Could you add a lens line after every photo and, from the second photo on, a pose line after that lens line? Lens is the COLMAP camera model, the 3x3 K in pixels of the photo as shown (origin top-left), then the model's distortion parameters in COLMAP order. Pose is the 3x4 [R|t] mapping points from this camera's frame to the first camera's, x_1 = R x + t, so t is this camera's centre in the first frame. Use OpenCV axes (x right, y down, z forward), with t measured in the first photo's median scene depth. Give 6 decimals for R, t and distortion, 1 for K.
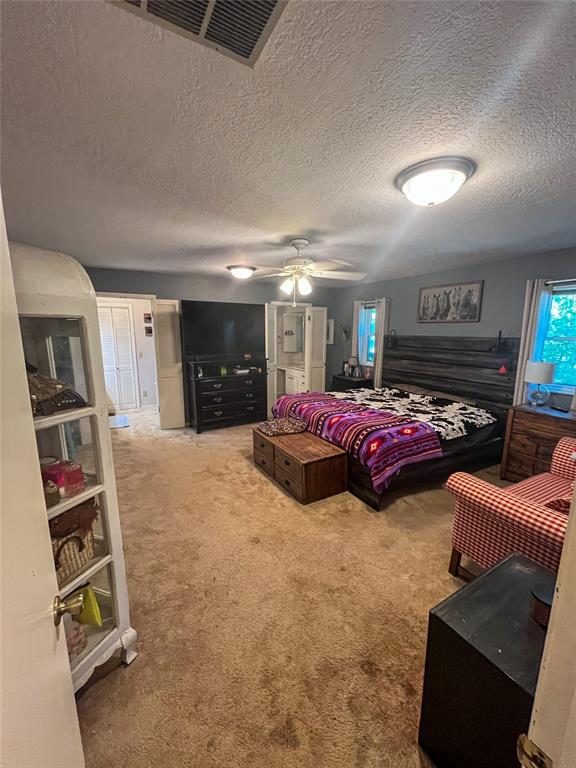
lens RADIAL K [[307.6, 0, 290.1], [0, 307.6, 389.6], [0, 0, 1]] dist [0.000325, -0.000102]
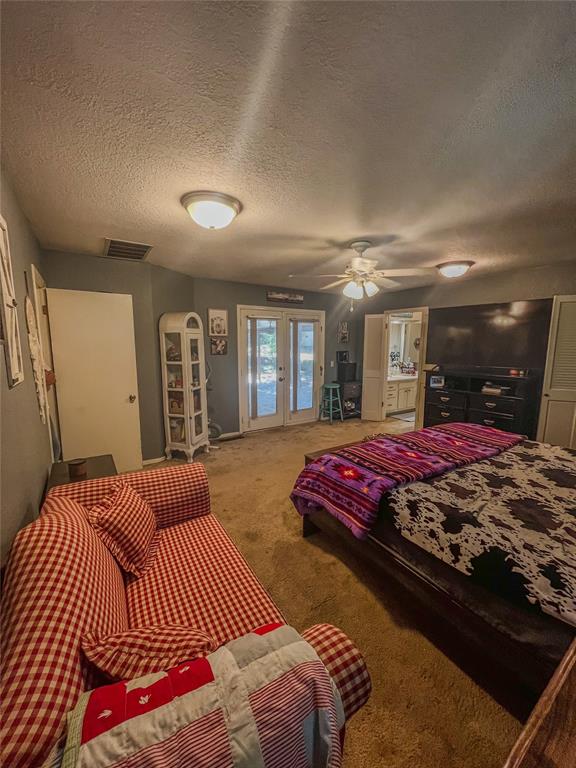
lens RADIAL K [[307.6, 0, 290.9], [0, 307.6, 384.7], [0, 0, 1]] dist [0.000325, -0.000102]
pose [[0.036198, 0.117028, -0.992469, 0.974520], [-0.177091, 0.978153, 0.108881, -0.109028], [0.983529, 0.171816, 0.056132, 0.727101]]
